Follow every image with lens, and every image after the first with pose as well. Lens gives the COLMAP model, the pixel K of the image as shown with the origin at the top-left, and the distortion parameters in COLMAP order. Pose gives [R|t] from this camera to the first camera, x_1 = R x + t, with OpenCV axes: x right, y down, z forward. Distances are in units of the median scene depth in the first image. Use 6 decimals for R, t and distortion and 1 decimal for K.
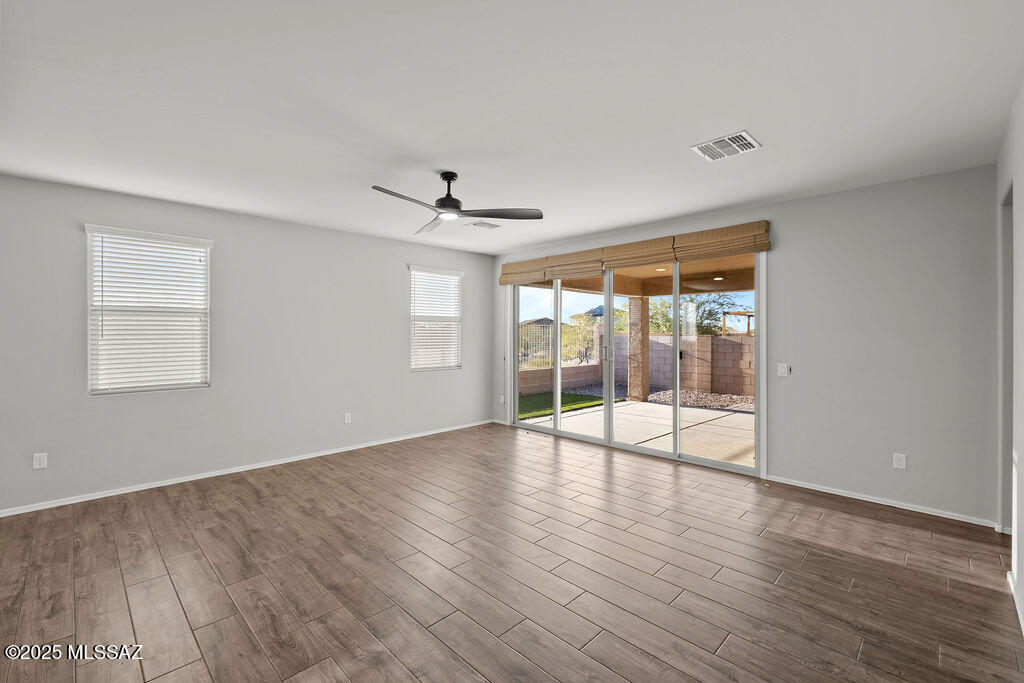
lens RADIAL K [[443.6, 0, 511.2], [0, 443.6, 336.2], [0, 0, 1]] dist [-0.002290, -0.001152]
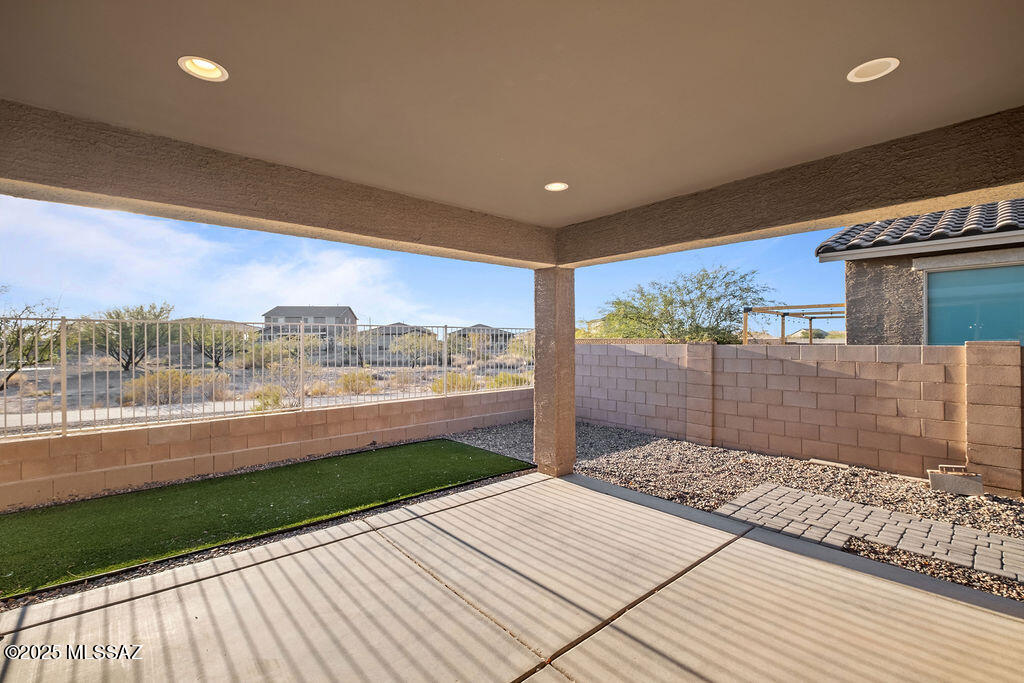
lens RADIAL K [[443.6, 0, 511.2], [0, 443.6, 336.2], [0, 0, 1]] dist [-0.002290, -0.001152]
pose [[0.998064, -0.000710, -0.062187, 0.418194], [-0.000093, 0.999917, -0.012919, -0.006460], [0.062191, 0.012900, 0.997981, 0.758767]]
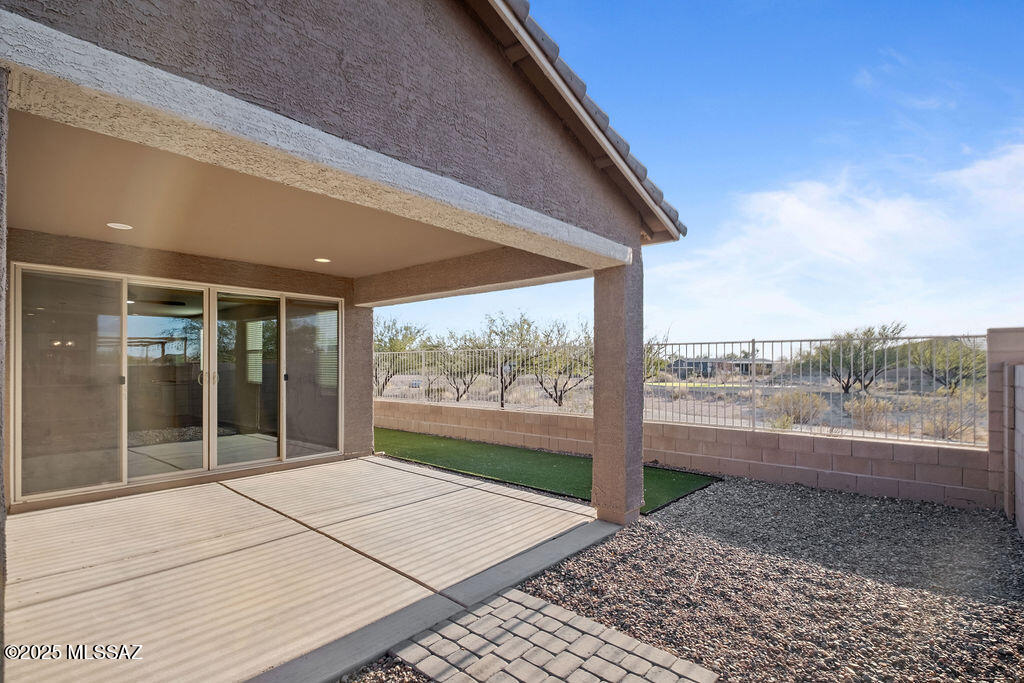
lens RADIAL K [[485.0, 0, 511.0], [0, 485.0, 363.5], [0, 0, 1]] dist [-0.001452, 0.000105]
pose [[0.072208, 0.000264, -0.997390, 1.138983], [-0.005636, 0.999984, -0.000143, 0.000427], [0.997374, 0.005632, 0.072209, 1.344449]]
